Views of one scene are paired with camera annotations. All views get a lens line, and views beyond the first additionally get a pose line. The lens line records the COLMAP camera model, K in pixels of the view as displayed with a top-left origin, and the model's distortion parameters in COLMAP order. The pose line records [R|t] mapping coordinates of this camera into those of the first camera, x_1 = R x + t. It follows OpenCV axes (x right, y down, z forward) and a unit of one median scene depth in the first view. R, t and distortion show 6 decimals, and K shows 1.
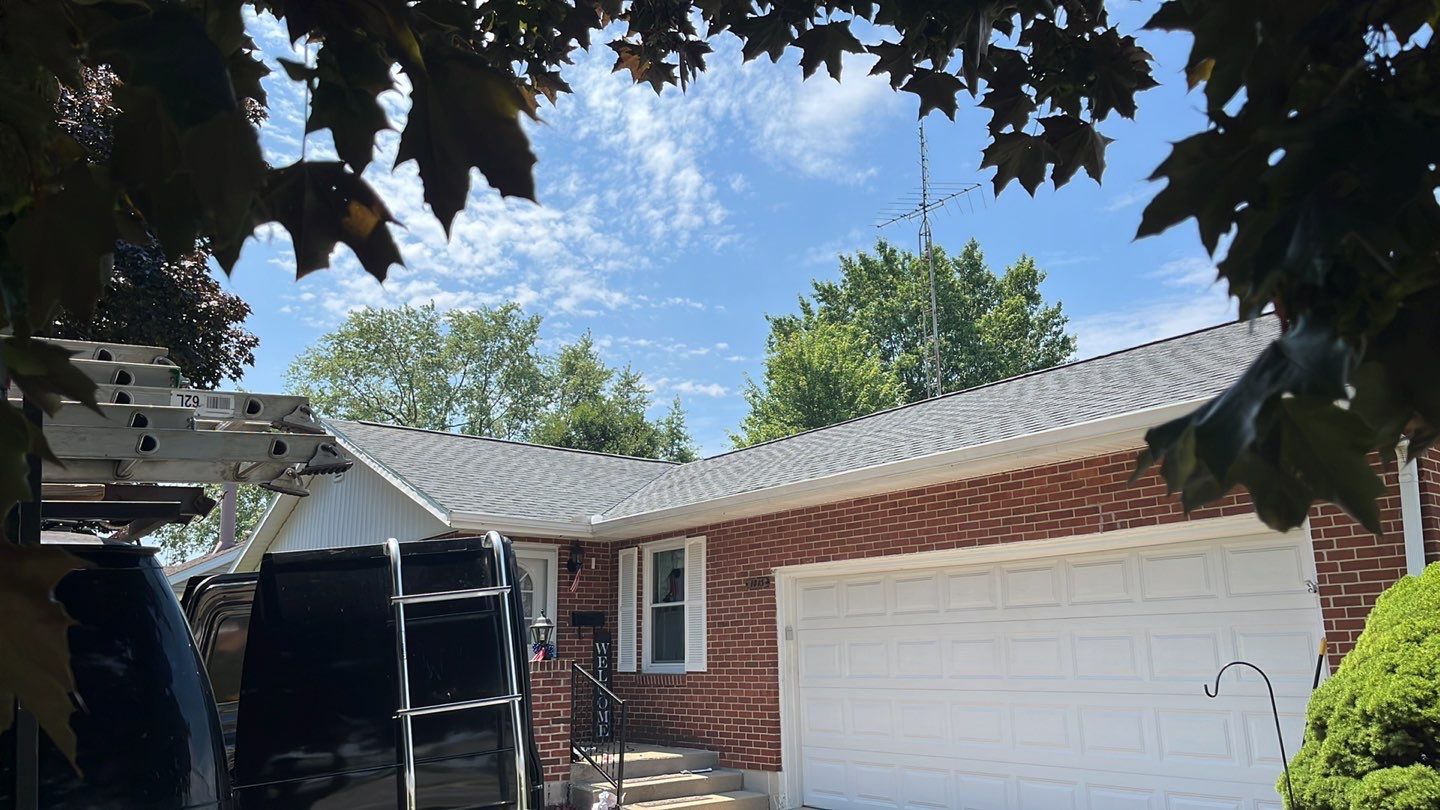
lens RADIAL K [[1028.1, 0, 718.4], [0, 1028.1, 396.1], [0, 0, 1]] dist [0.052841, -0.052278]
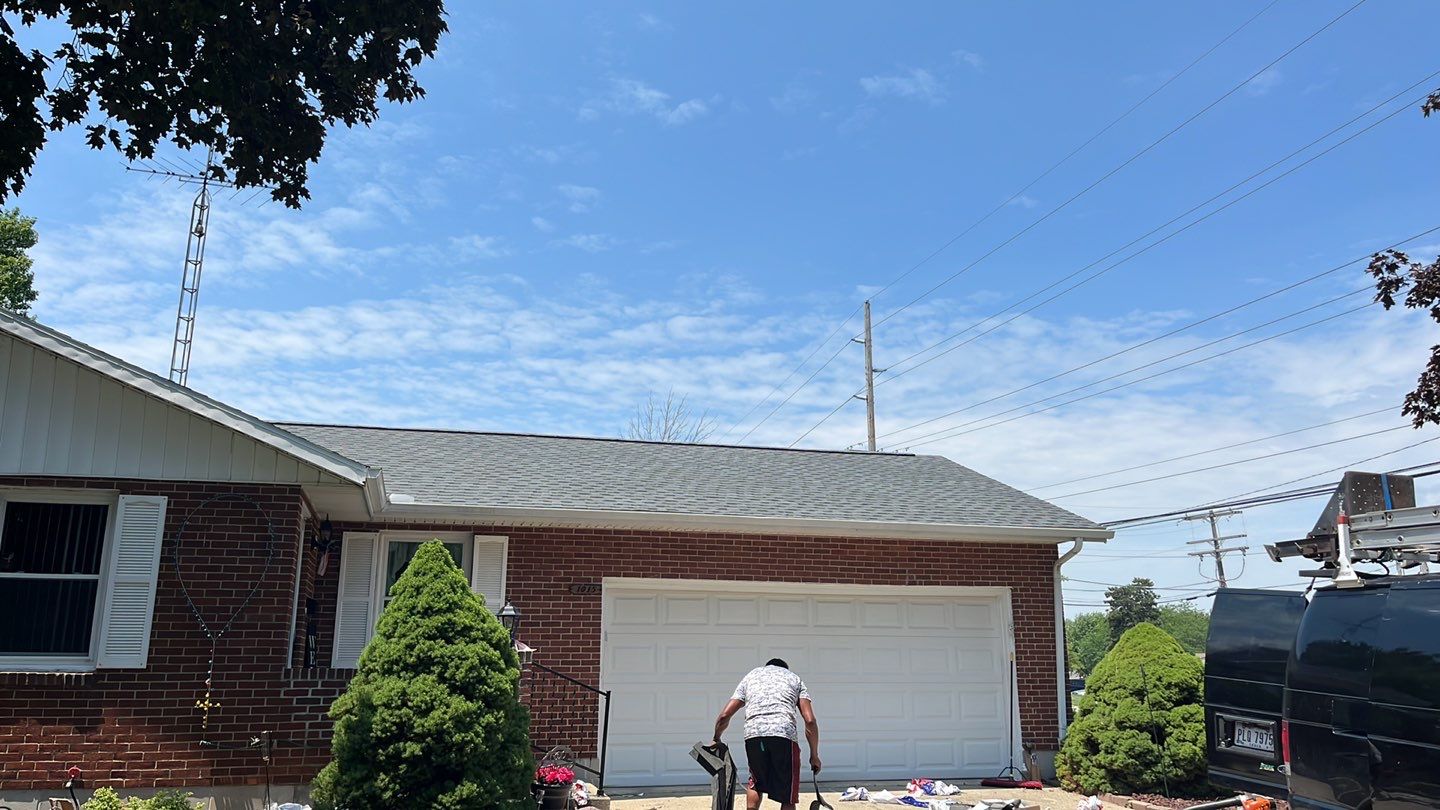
lens RADIAL K [[1028.1, 0, 688.9], [0, 1028.1, 407.9], [0, 0, 1]] dist [0.052841, -0.052278]
pose [[0.417086, 0.245456, 0.875095, -0.849488], [-0.230703, 0.959898, -0.159285, 0.133138], [-0.879099, -0.135451, 0.456987, 0.387627]]
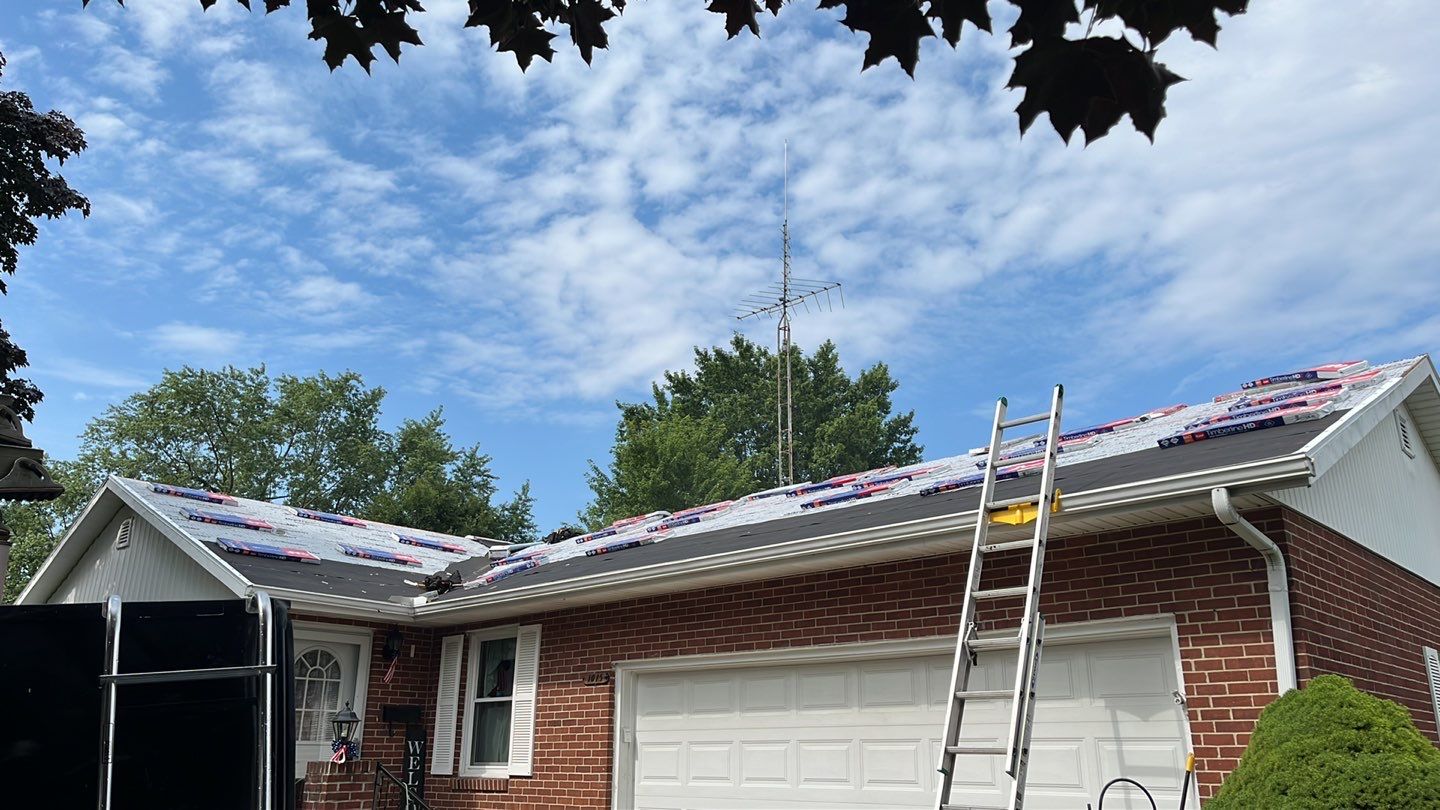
lens RADIAL K [[1028.1, 0, 718.0], [0, 1028.1, 406.0], [0, 0, 1]] dist [0.052841, -0.052278]
pose [[0.987387, 0.068444, 0.142769, -0.001851], [-0.056691, 0.994782, -0.084827, 0.011812], [-0.147830, 0.075664, 0.986114, 0.055861]]
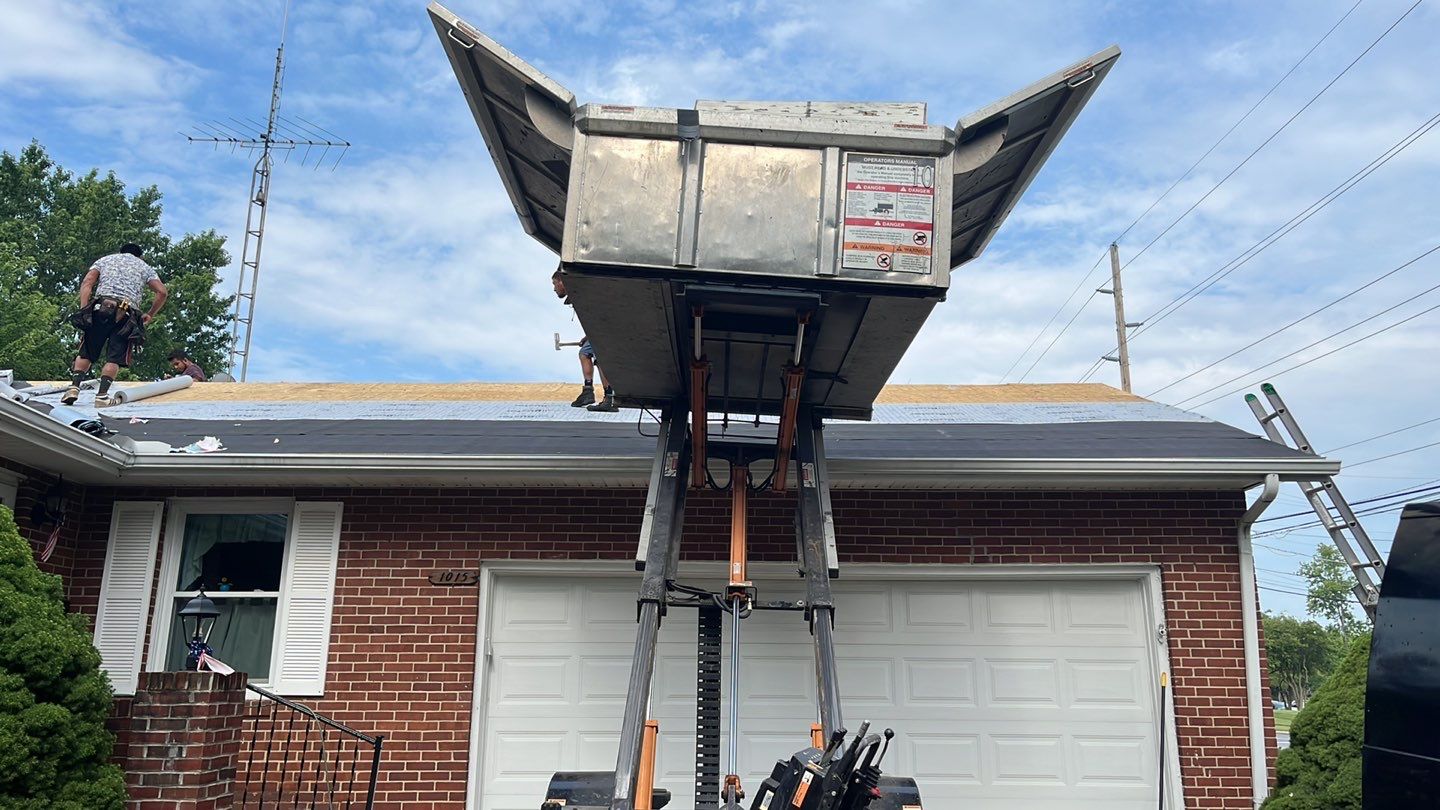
lens RADIAL K [[1074.8, 0, 698.9], [0, 1074.8, 398.2], [0, 0, 1]] dist [0.044918, -0.039987]
pose [[0.626817, 0.223933, 0.746294, -0.418812], [-0.208608, 0.971075, -0.116169, 0.100622], [-0.750722, -0.082866, 0.655401, 0.338055]]
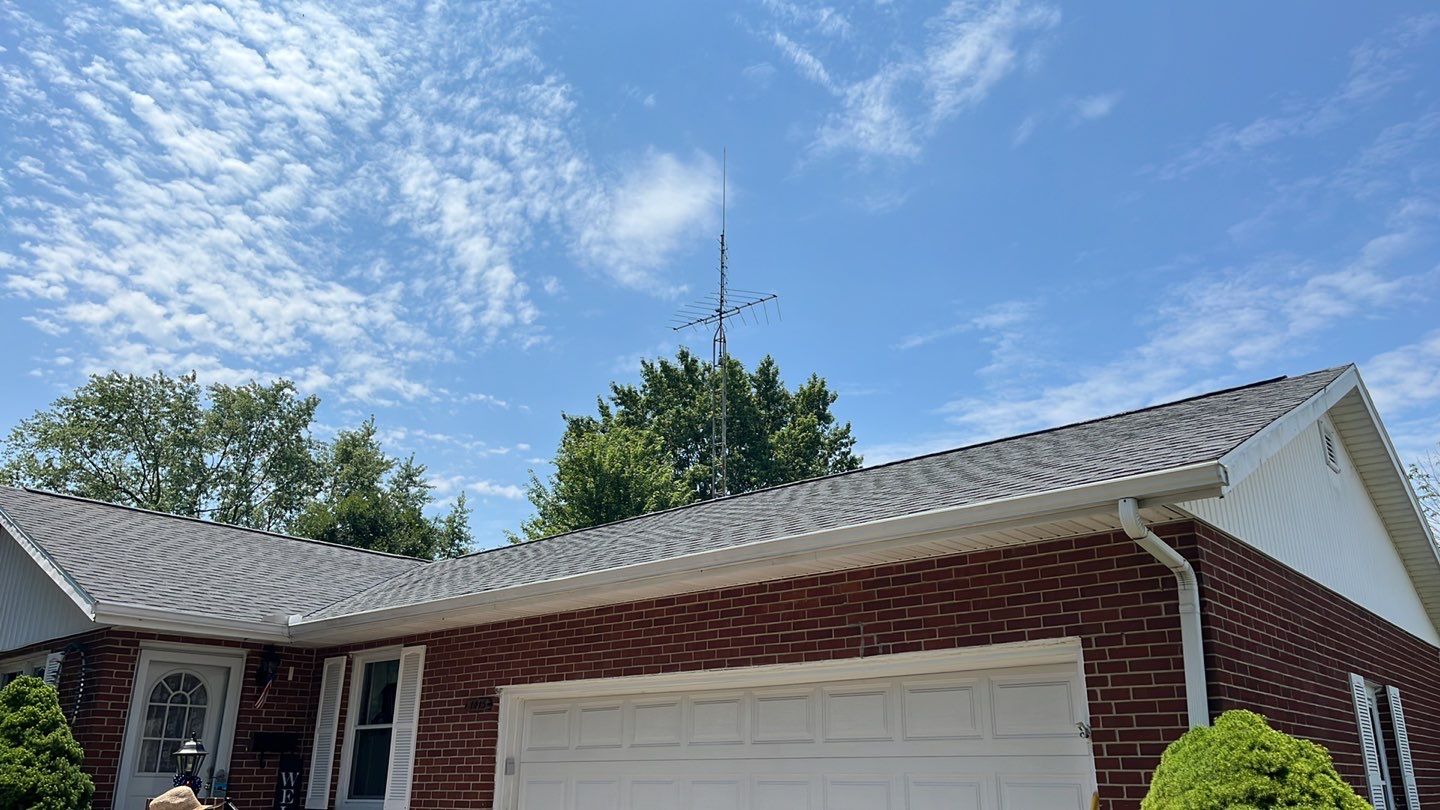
lens RADIAL K [[1028.1, 0, 712.0], [0, 1028.1, 399.3], [0, 0, 1]] dist [0.052841, -0.052278]
pose [[0.980506, 0.081911, 0.178603, 0.048991], [-0.063230, 0.992150, -0.107894, 0.012080], [-0.186039, 0.094498, 0.977988, 0.102539]]
